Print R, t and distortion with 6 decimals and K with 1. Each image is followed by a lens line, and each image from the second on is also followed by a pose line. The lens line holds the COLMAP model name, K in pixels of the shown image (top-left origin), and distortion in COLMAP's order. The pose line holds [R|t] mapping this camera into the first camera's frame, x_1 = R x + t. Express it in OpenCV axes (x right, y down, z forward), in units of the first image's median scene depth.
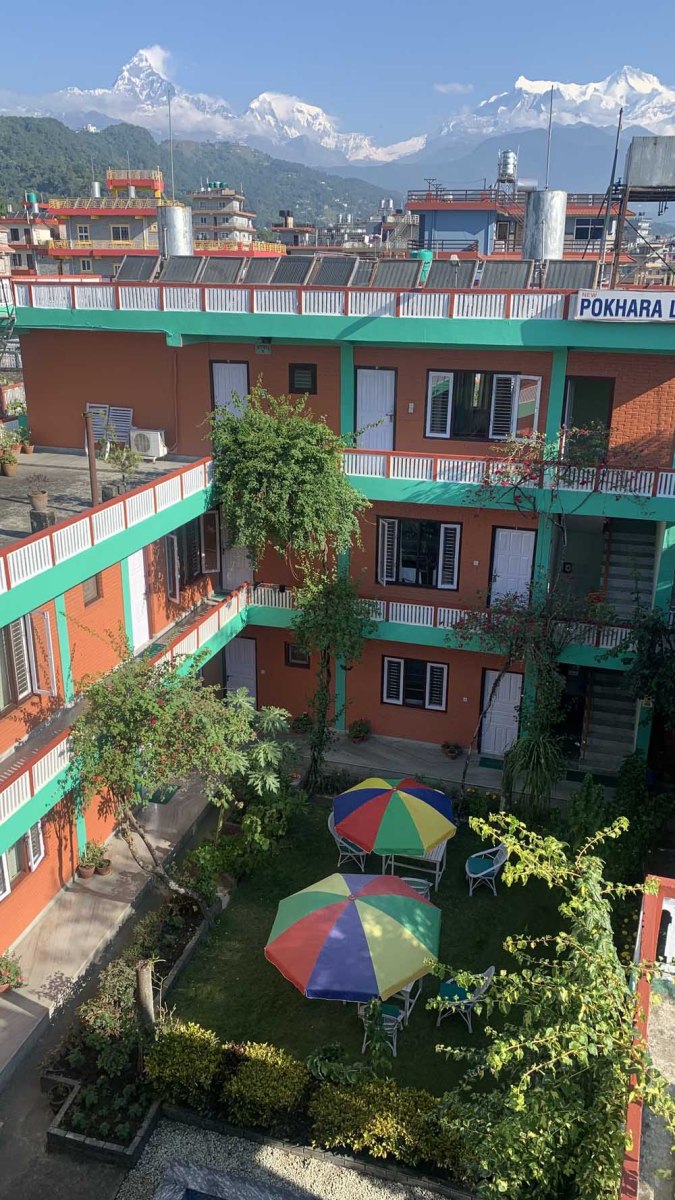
lens RADIAL K [[906.6, 0, 340.6], [0, 906.6, 590.2], [0, 0, 1]] dist [0.047743, -0.069842]
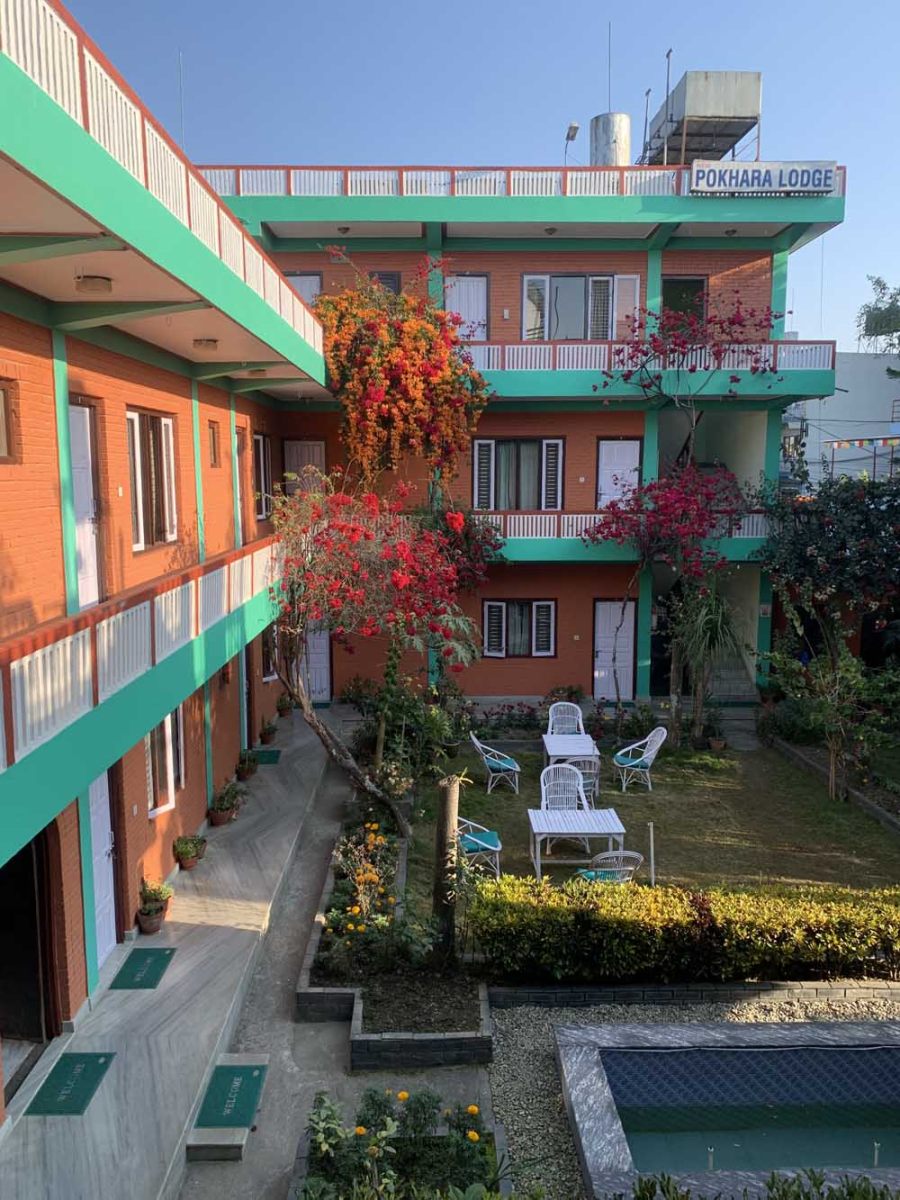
lens RADIAL K [[905.0, 0, 450.6], [0, 905.0, 601.7], [0, 0, 1]] dist [0.016556, 0.001700]
pose [[0.957083, -0.053989, 0.284740, -0.311395], [0.108676, 0.977661, -0.179914, 0.302511], [-0.268666, 0.203138, 0.941570, 0.217263]]
